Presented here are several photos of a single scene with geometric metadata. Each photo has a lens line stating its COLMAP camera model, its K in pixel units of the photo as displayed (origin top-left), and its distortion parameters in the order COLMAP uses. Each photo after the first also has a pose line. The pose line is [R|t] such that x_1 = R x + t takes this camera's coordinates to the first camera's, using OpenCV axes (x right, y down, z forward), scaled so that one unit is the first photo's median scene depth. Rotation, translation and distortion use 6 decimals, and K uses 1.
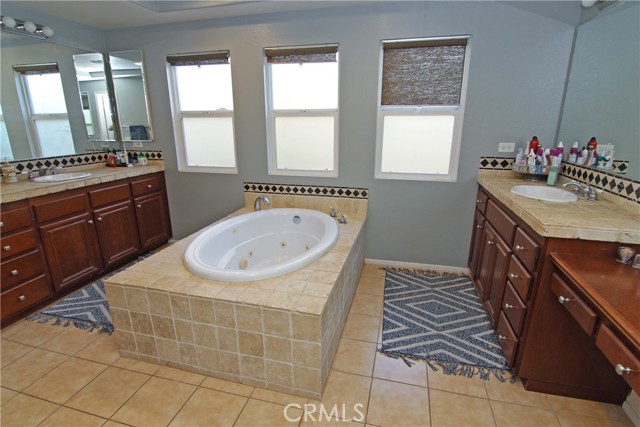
lens RADIAL K [[325.8, 0, 316.1], [0, 325.8, 214.7], [0, 0, 1]] dist [-0.006155, -0.009239]
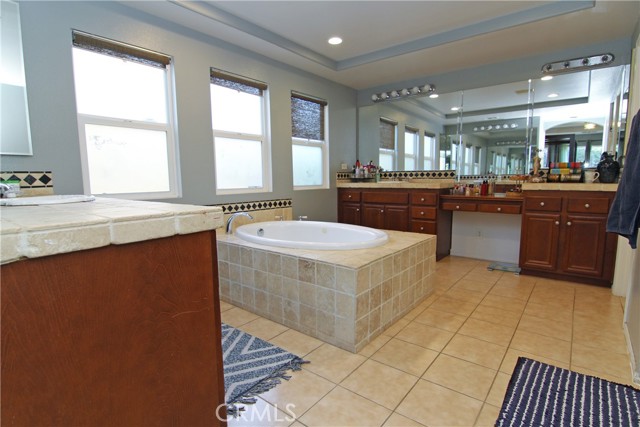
lens RADIAL K [[325.8, 0, 316.1], [0, 325.8, 216.5], [0, 0, 1]] dist [-0.006155, -0.009239]
pose [[0.408919, -0.108295, 0.906122, -1.006305], [0.262186, 0.965013, -0.002987, 0.016604], [-0.874096, 0.238794, 0.423005, 0.416048]]
